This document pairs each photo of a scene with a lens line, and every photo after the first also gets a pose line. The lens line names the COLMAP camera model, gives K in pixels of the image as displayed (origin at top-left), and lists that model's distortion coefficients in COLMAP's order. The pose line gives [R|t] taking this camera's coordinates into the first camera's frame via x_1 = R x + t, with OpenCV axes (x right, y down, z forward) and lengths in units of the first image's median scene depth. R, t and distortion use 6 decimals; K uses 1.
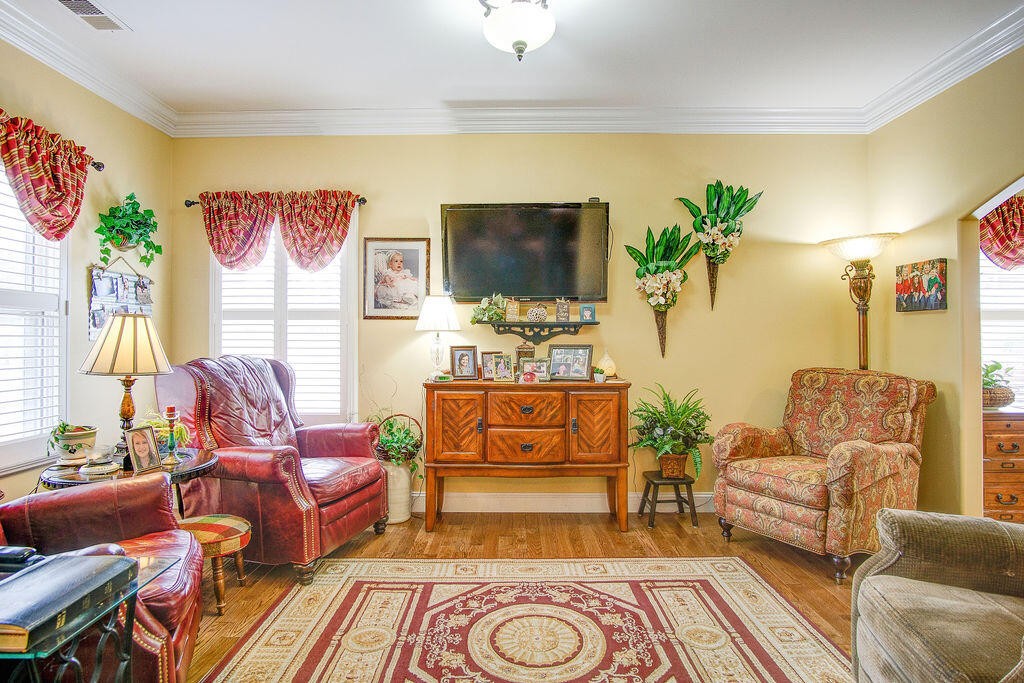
lens RADIAL K [[558.3, 0, 505.0], [0, 558.3, 334.9], [0, 0, 1]] dist [-0.020326, 0.004694]
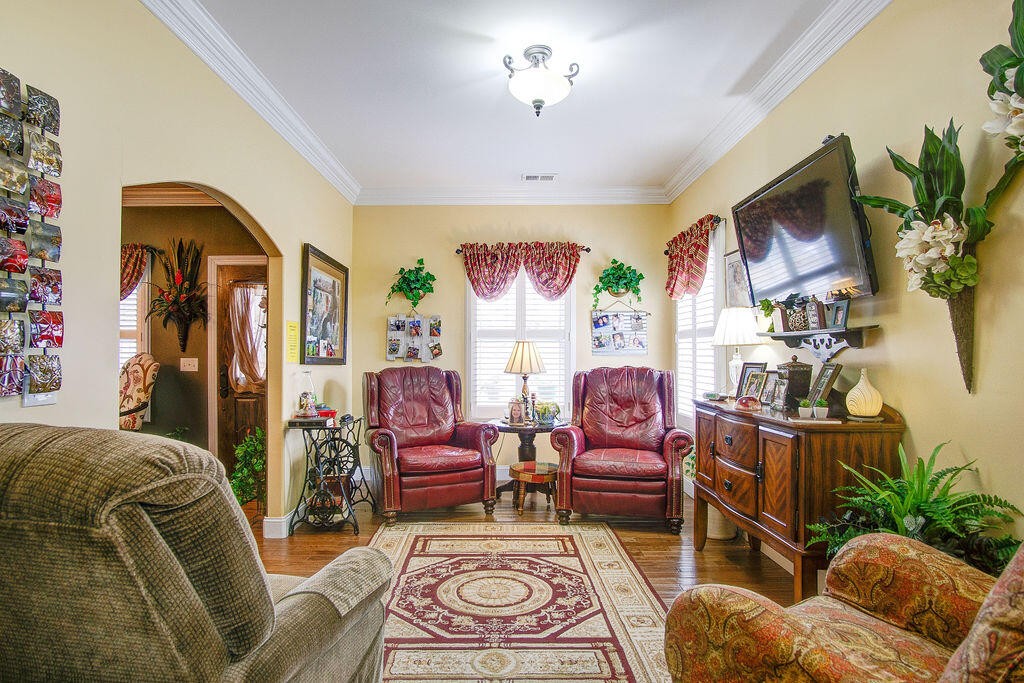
lens RADIAL K [[558.3, 0, 488.0], [0, 558.3, 358.9], [0, 0, 1]] dist [-0.020326, 0.004694]
pose [[-0.014325, 0.006104, -0.999879, 1.109974], [0.006716, 0.999959, 0.006008, 0.010064], [0.999875, -0.006629, -0.014365, 0.847523]]
